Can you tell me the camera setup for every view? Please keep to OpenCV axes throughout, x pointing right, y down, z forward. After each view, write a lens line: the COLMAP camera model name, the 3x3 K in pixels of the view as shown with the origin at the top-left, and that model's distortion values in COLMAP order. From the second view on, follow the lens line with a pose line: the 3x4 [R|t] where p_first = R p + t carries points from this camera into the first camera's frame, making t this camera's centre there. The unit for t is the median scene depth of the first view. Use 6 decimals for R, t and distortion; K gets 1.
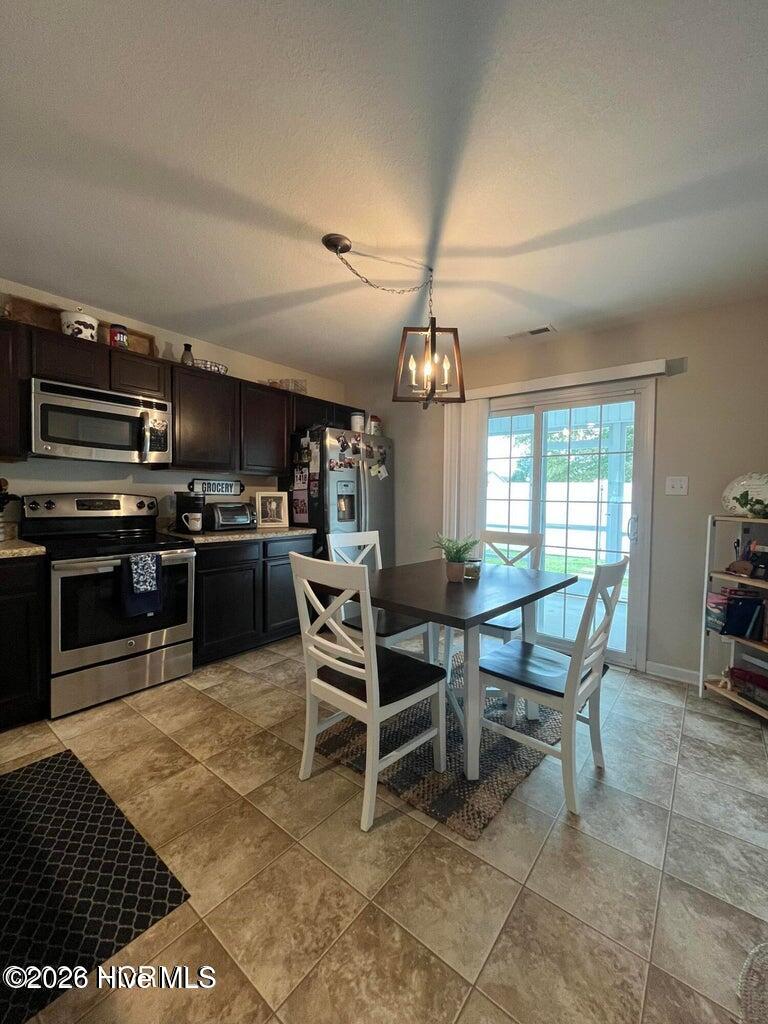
lens RADIAL K [[412.7, 0, 382.9], [0, 412.7, 511.4], [0, 0, 1]] dist [-0.000563, 0.000260]
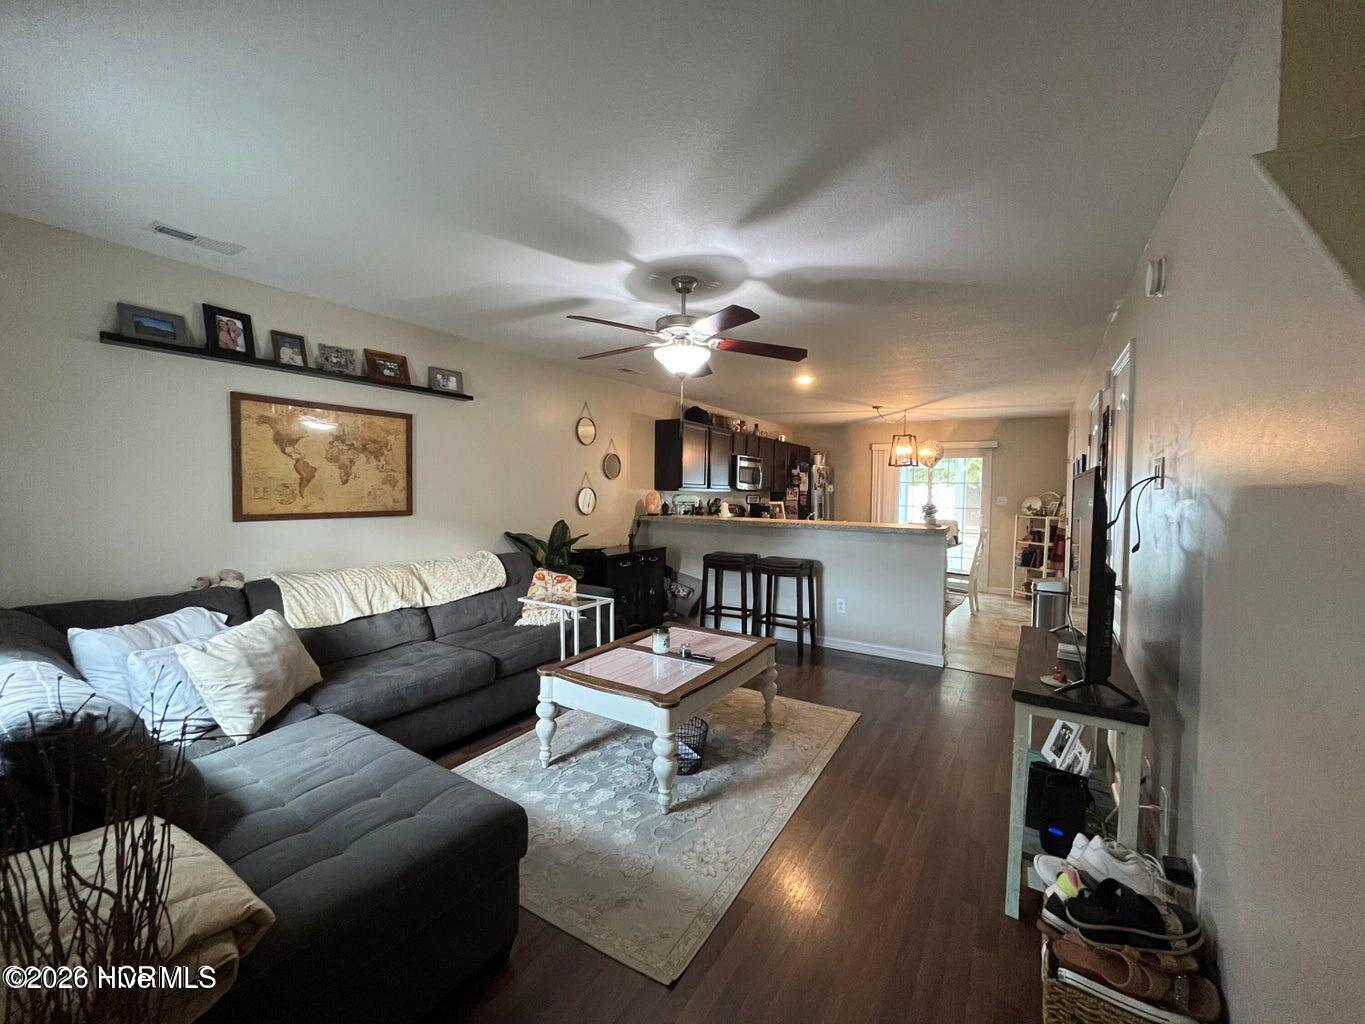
lens RADIAL K [[550.2, 0, 683.6], [0, 550.2, 509.5], [0, 0, 1]] dist [-0.000563, 0.000260]
pose [[0.994081, -0.002291, 0.108615, -0.908941], [0.002324, 0.999997, -0.000175, -0.016570], [-0.108614, 0.000427, 0.994084, -1.212587]]
